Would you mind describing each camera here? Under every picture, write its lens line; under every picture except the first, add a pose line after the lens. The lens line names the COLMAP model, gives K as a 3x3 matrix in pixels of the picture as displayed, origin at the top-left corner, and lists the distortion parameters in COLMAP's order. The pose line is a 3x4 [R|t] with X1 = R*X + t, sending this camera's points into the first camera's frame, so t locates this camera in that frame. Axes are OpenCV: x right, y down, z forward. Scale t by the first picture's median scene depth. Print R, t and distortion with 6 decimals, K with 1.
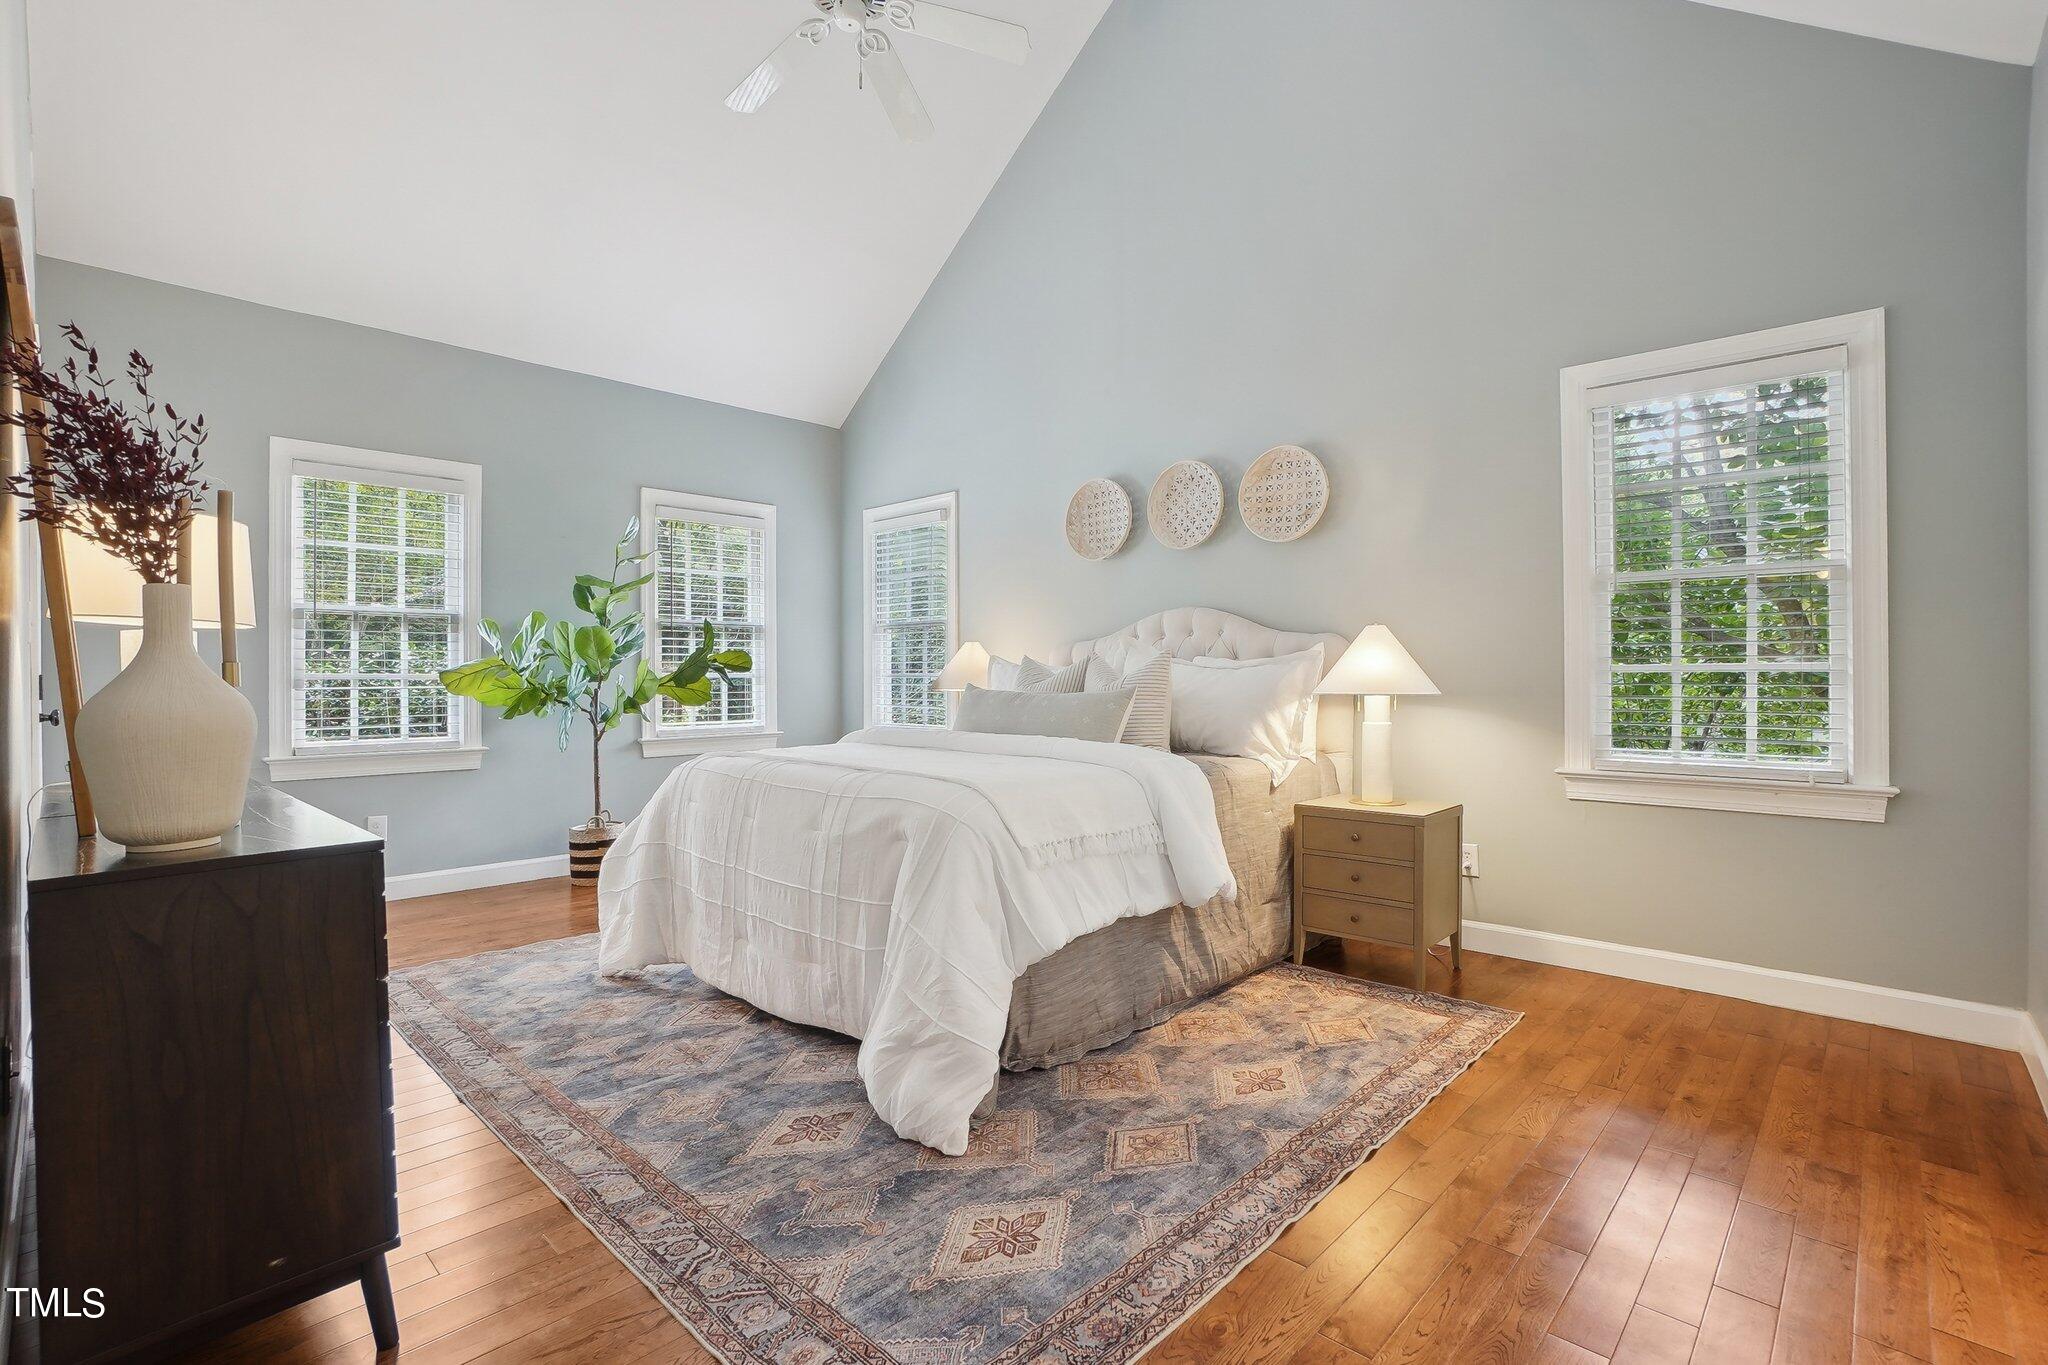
lens RADIAL K [[937.0, 0, 1025.5], [0, 937.0, 691.7], [0, 0, 1]] dist [-0.070308, 0.028234]
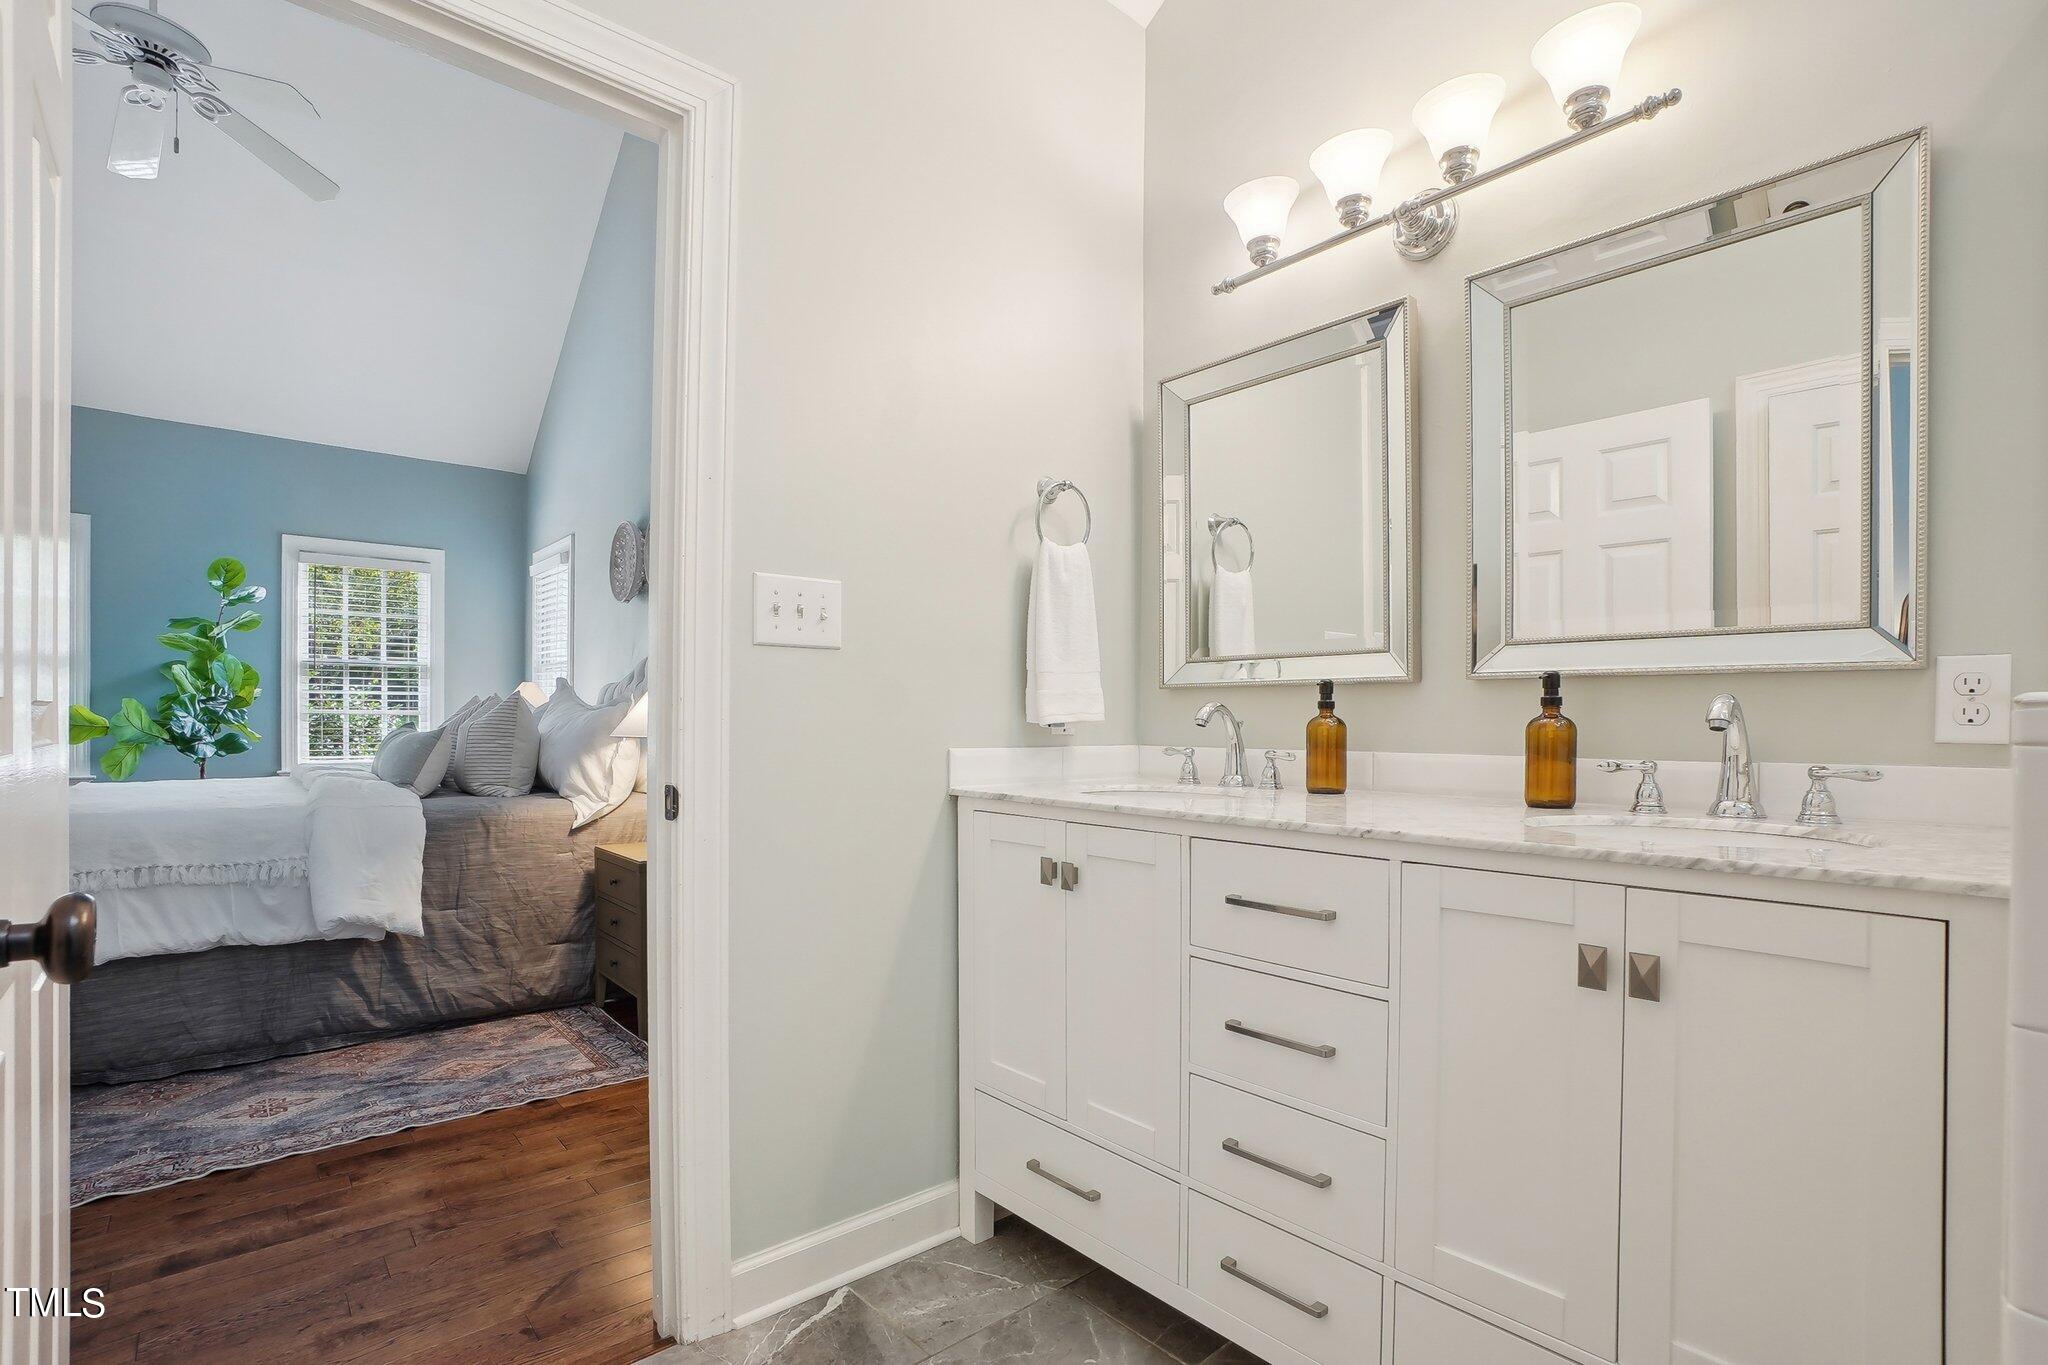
lens RADIAL K [[944.8, 0, 1017.3], [0, 944.8, 742.2], [0, 0, 1]] dist [-0.059787, 0.022698]
pose [[0.995481, 0.015458, -0.093695, 1.077416], [-0.014298, 0.999813, 0.013038, -0.015661], [0.093879, -0.011640, 0.995516, 0.050812]]
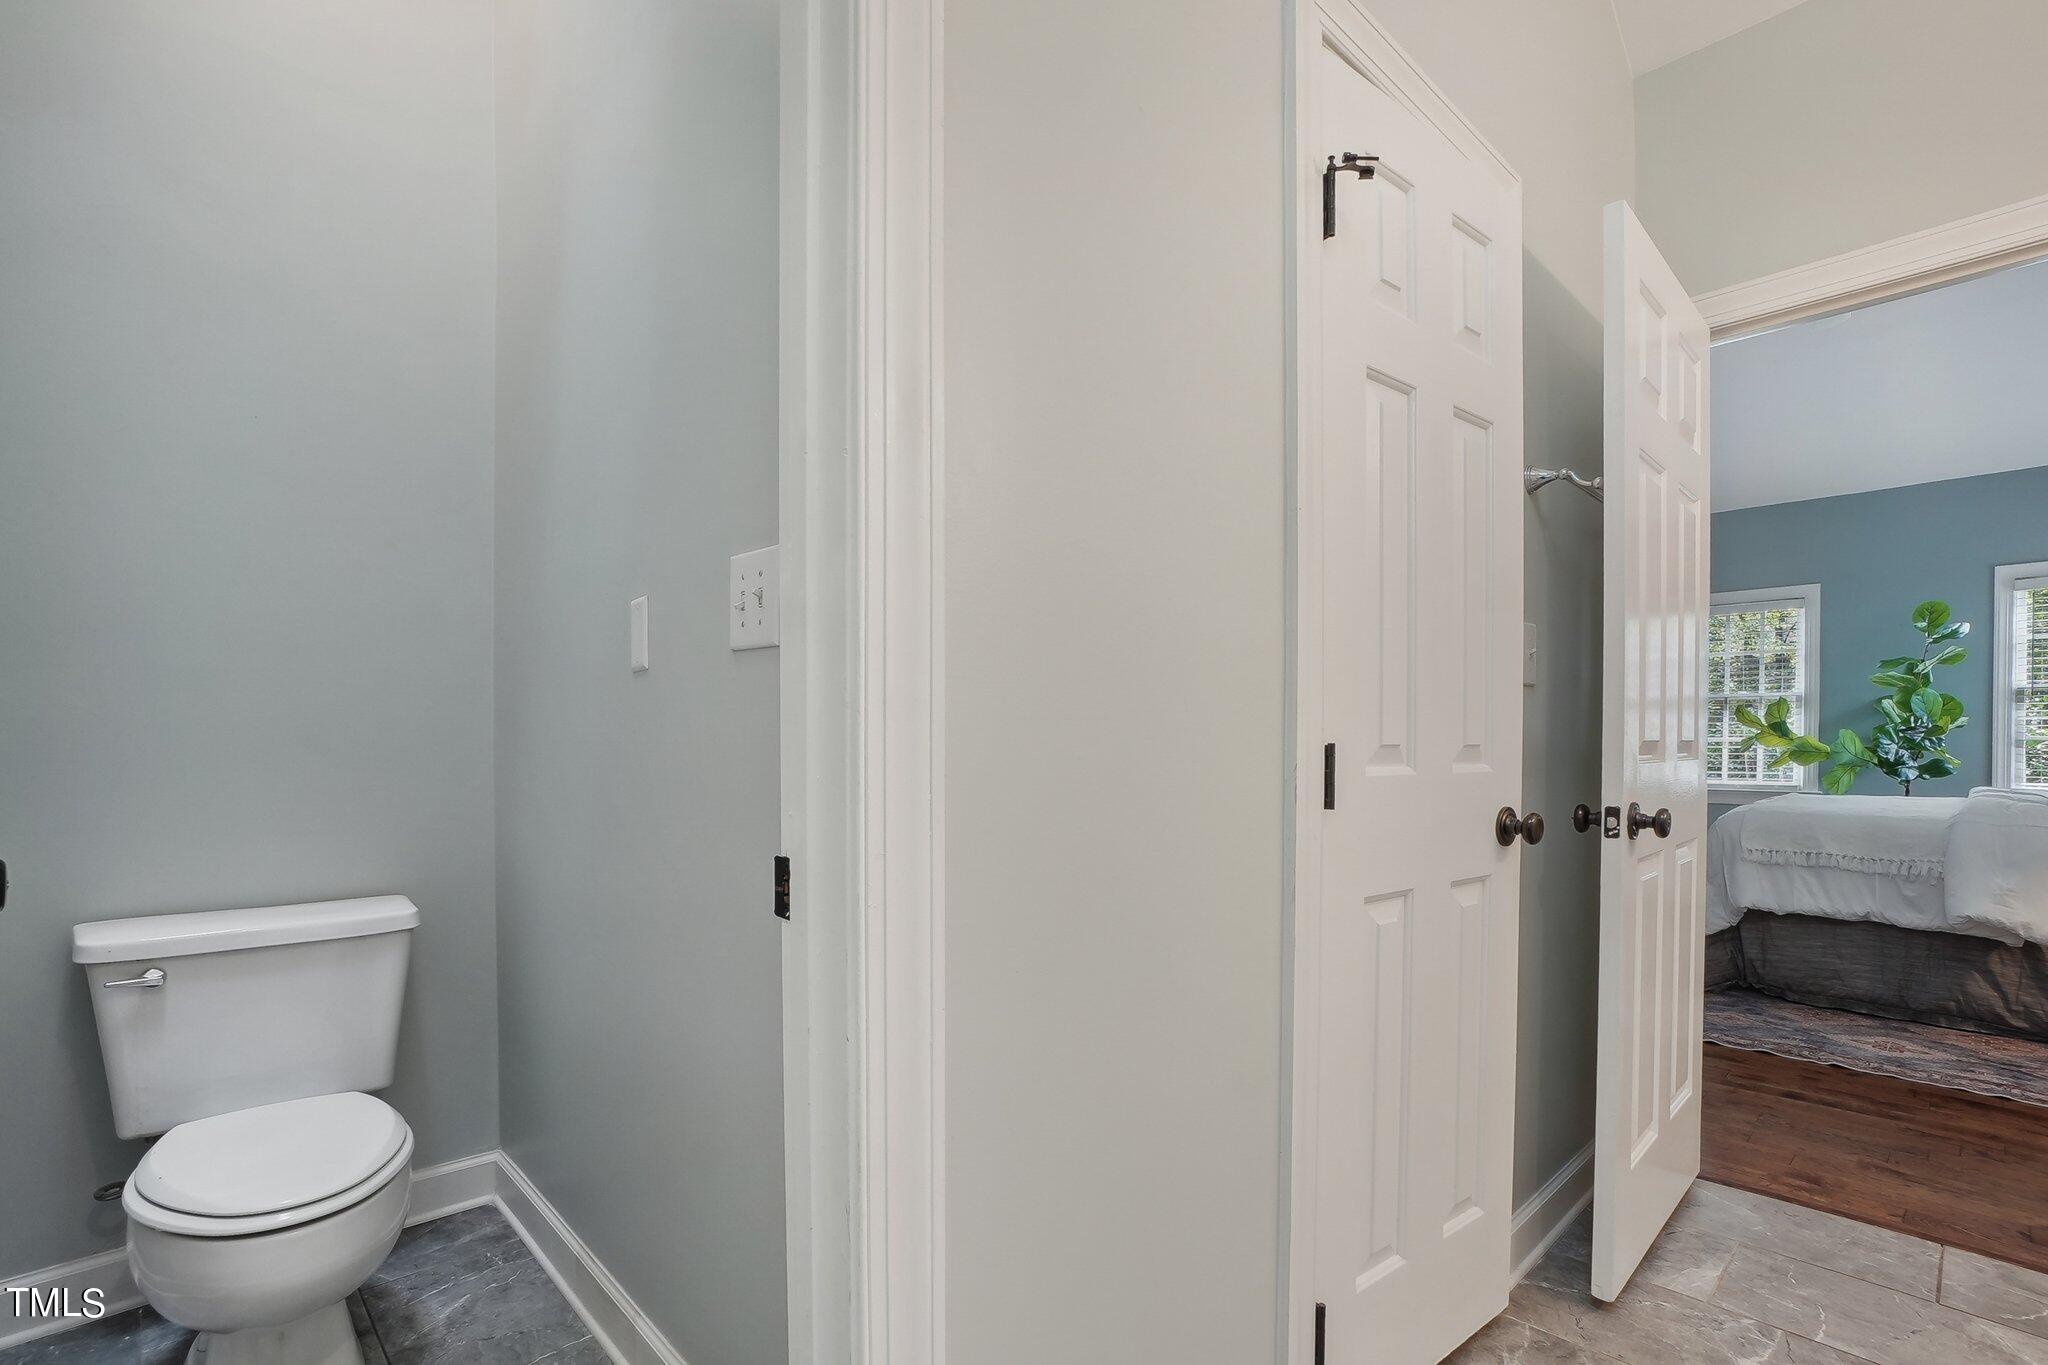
lens RADIAL K [[944.8, 0, 1017.3], [0, 944.8, 742.2], [0, 0, 1]] dist [-0.059787, 0.022698]
pose [[-0.070996, 0.005557, -0.997461, 1.518858], [-0.007347, 0.999954, 0.006094, -0.021606], [0.997450, 0.007761, -0.070952, -0.169382]]
